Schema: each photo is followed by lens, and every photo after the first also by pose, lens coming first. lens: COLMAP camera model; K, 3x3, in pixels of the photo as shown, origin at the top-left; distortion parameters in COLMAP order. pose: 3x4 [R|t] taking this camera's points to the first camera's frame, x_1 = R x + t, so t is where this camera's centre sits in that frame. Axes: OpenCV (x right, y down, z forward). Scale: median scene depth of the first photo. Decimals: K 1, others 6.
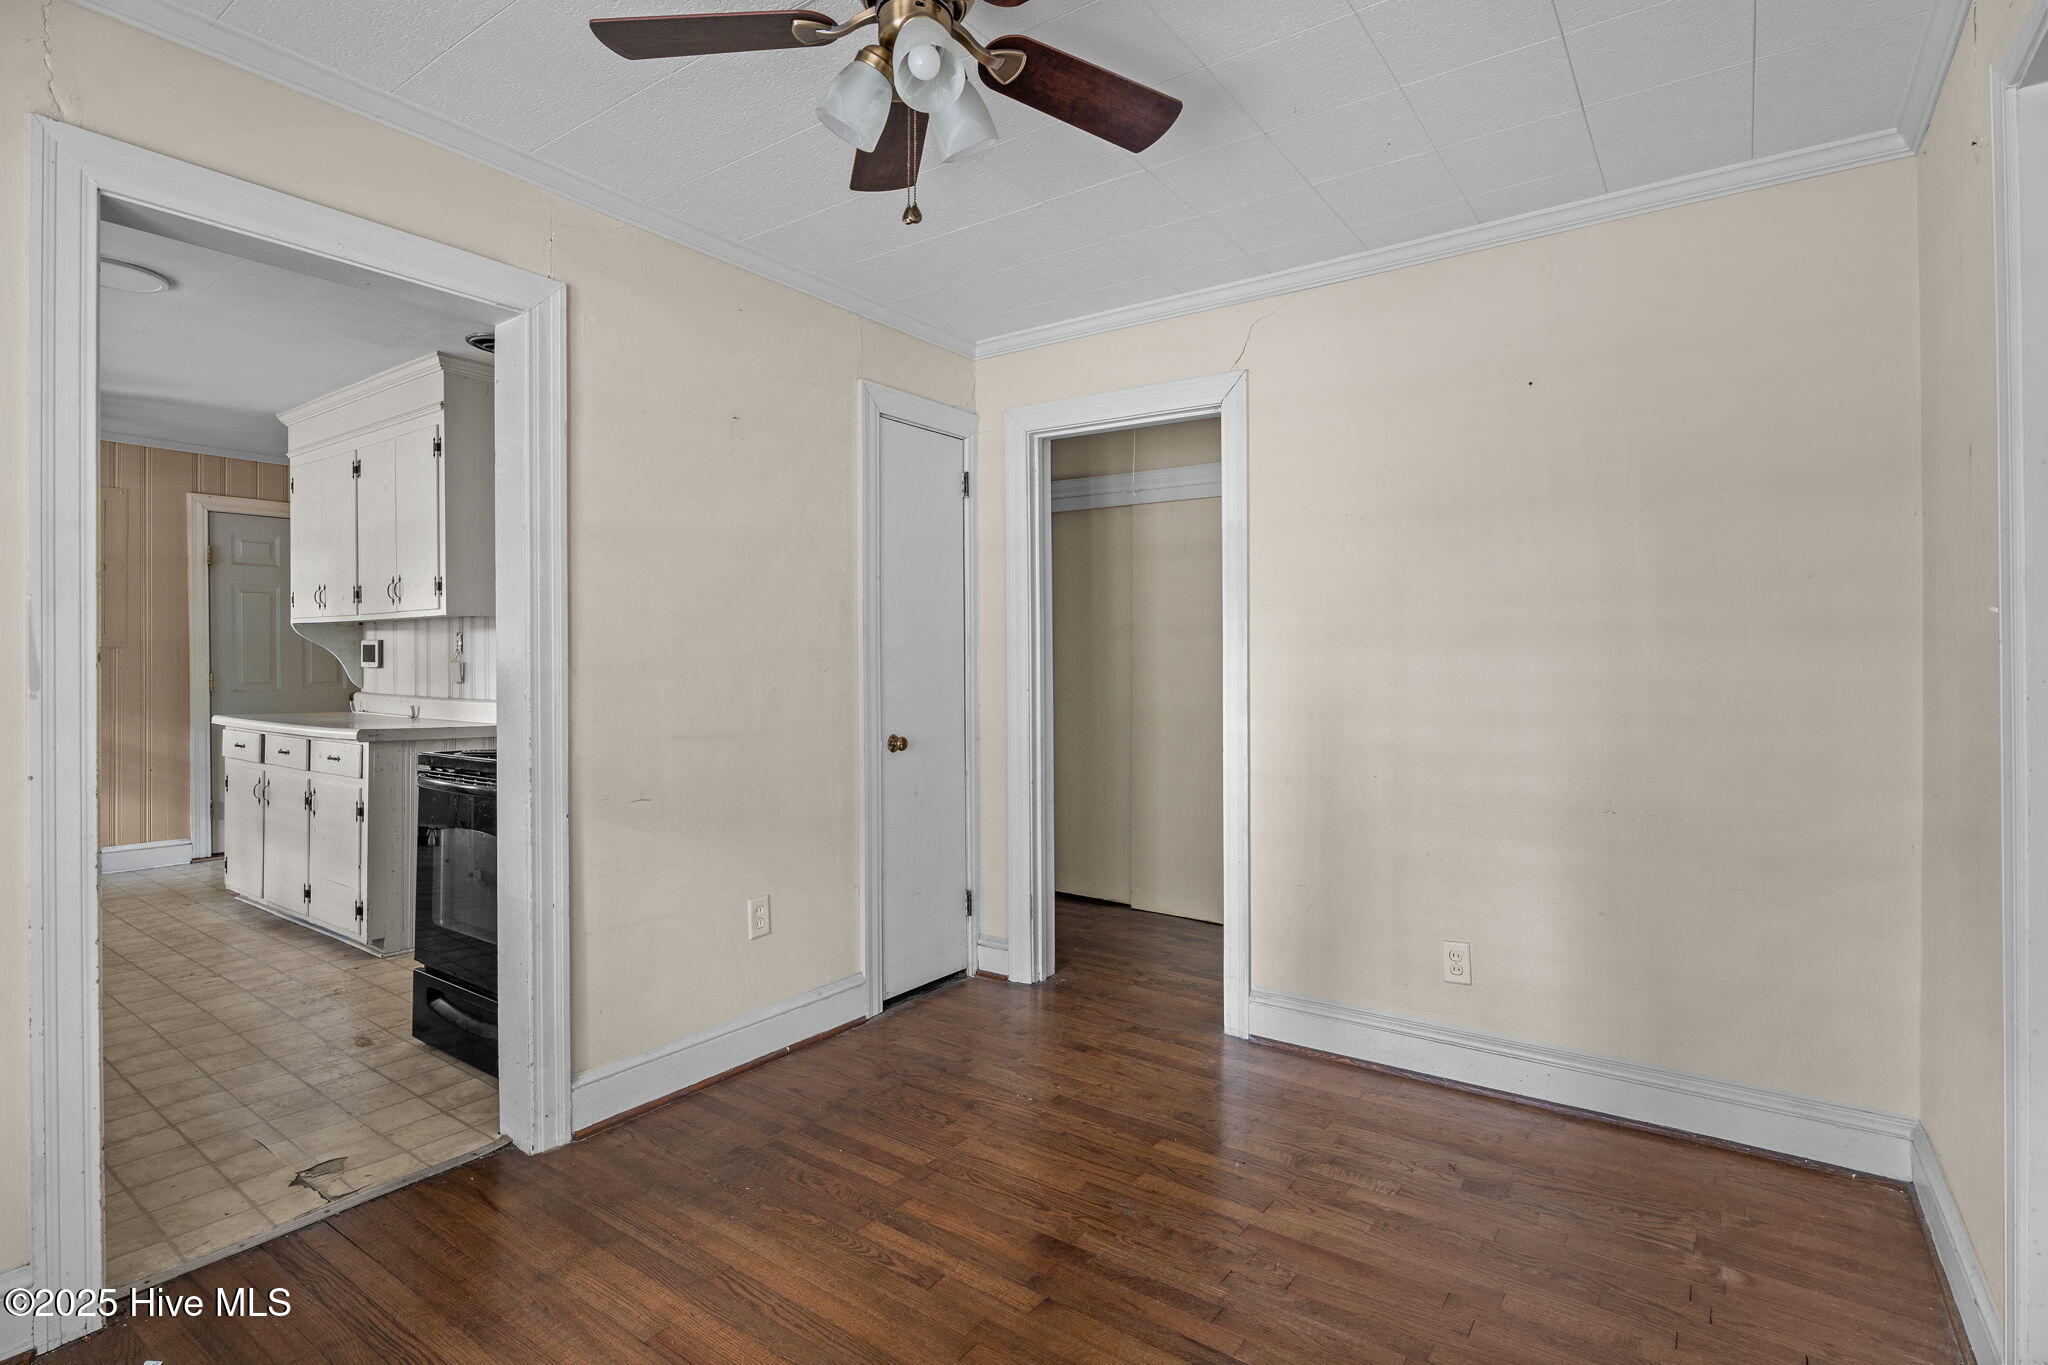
lens RADIAL K [[1001.7, 0, 1020.7], [0, 1001.7, 664.5], [0, 0, 1]] dist [-0.000119, -0.000471]
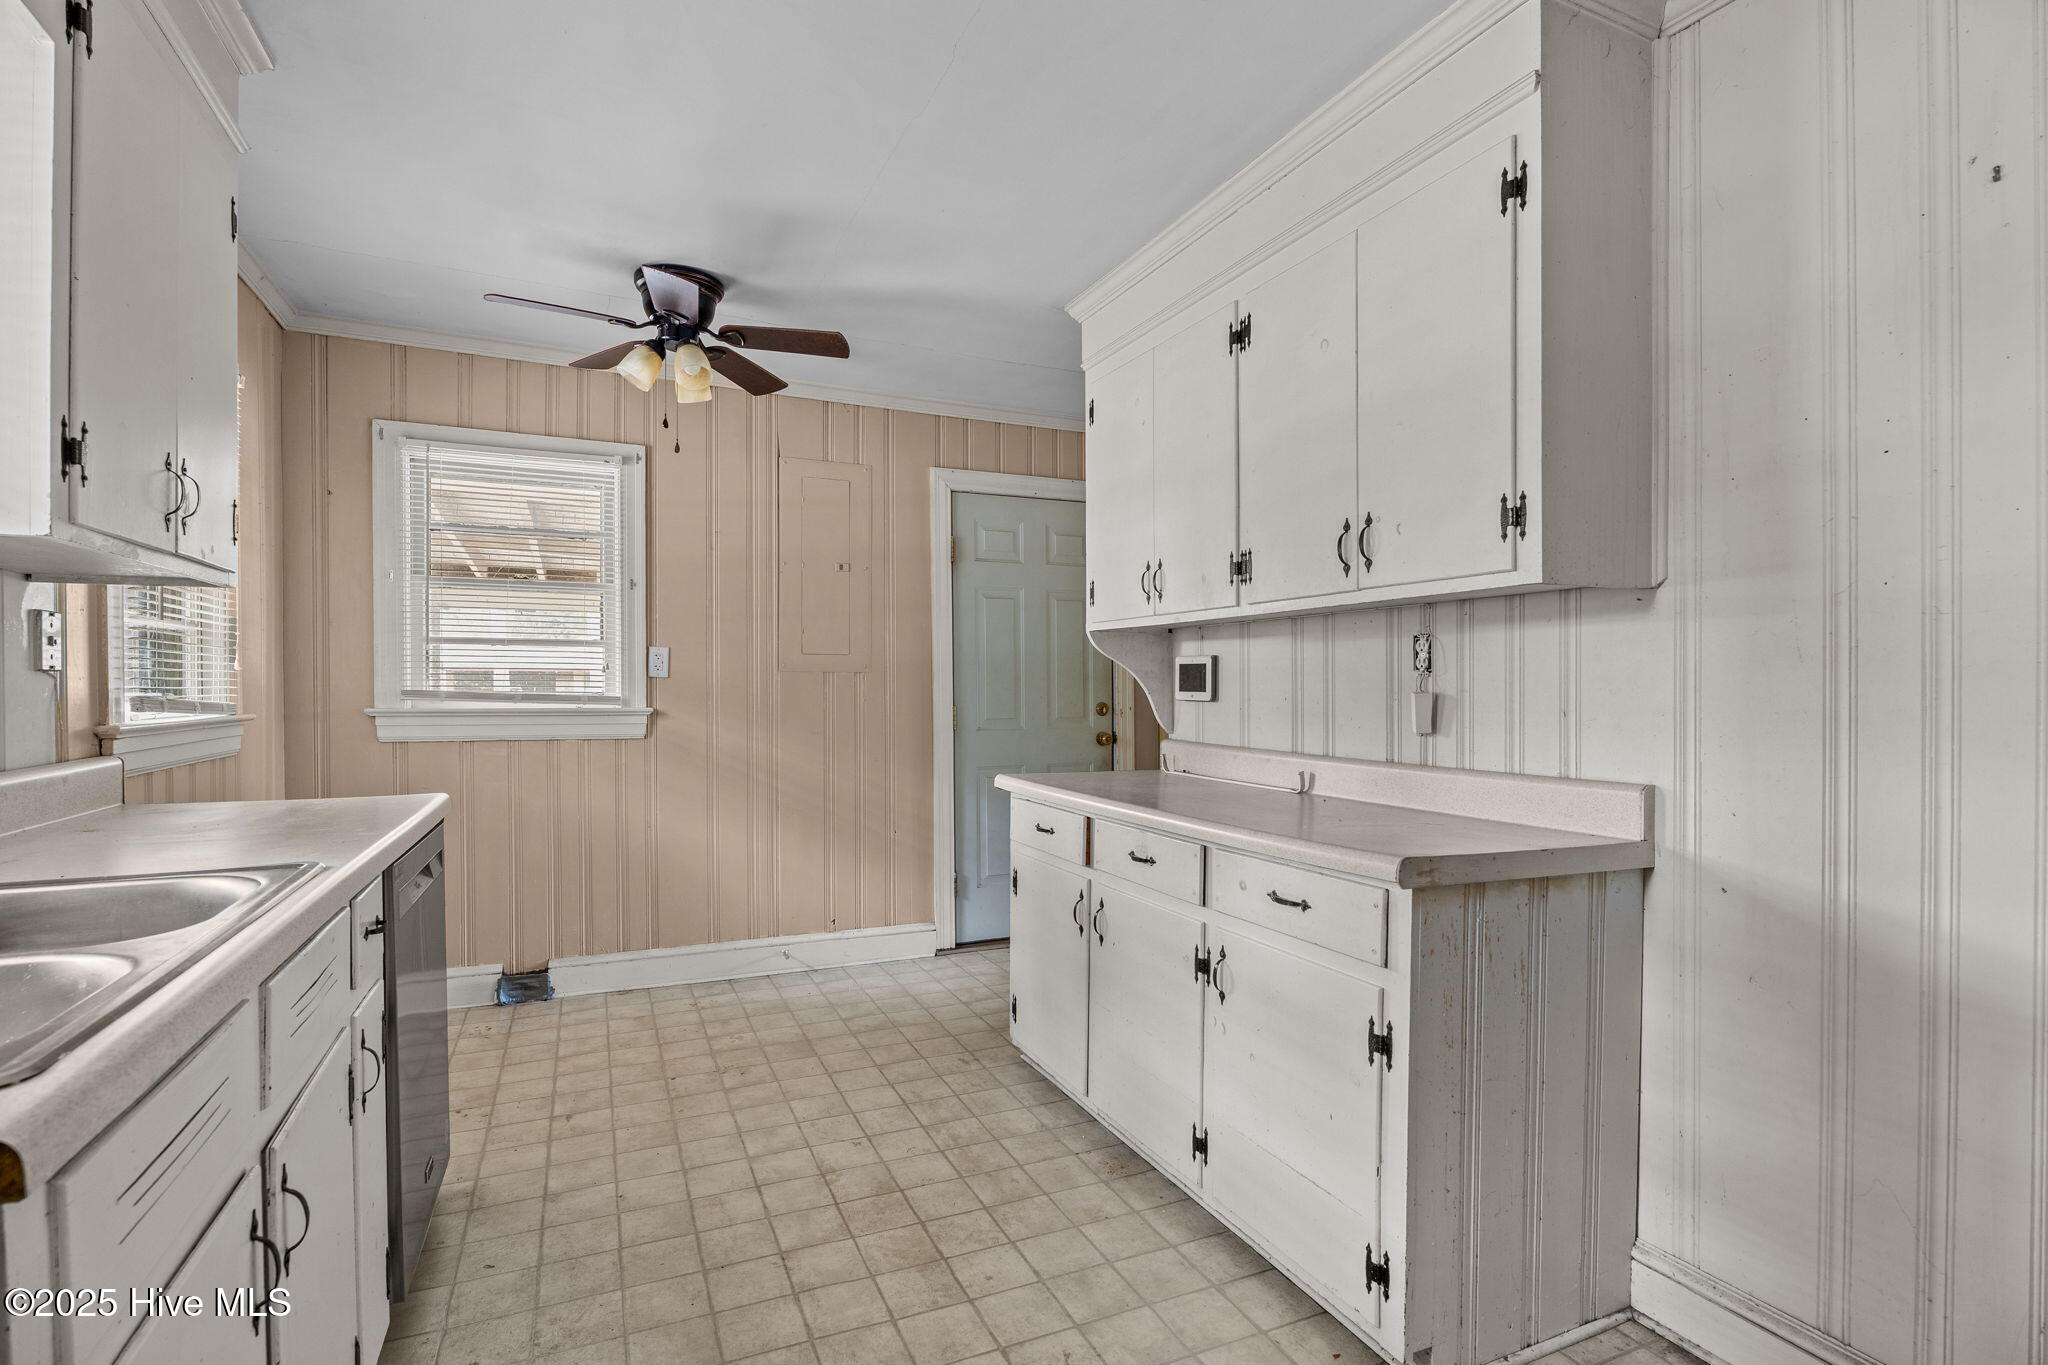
lens RADIAL K [[972.4, 0, 1017.3], [0, 972.4, 707.8], [0, 0, 1]] dist [-0.000409, -0.000187]
pose [[0.868861, 0.010016, -0.494954, -0.458897], [-0.001246, 0.999836, 0.018046, -0.003251], [0.495054, -0.015063, 0.868732, 0.438217]]
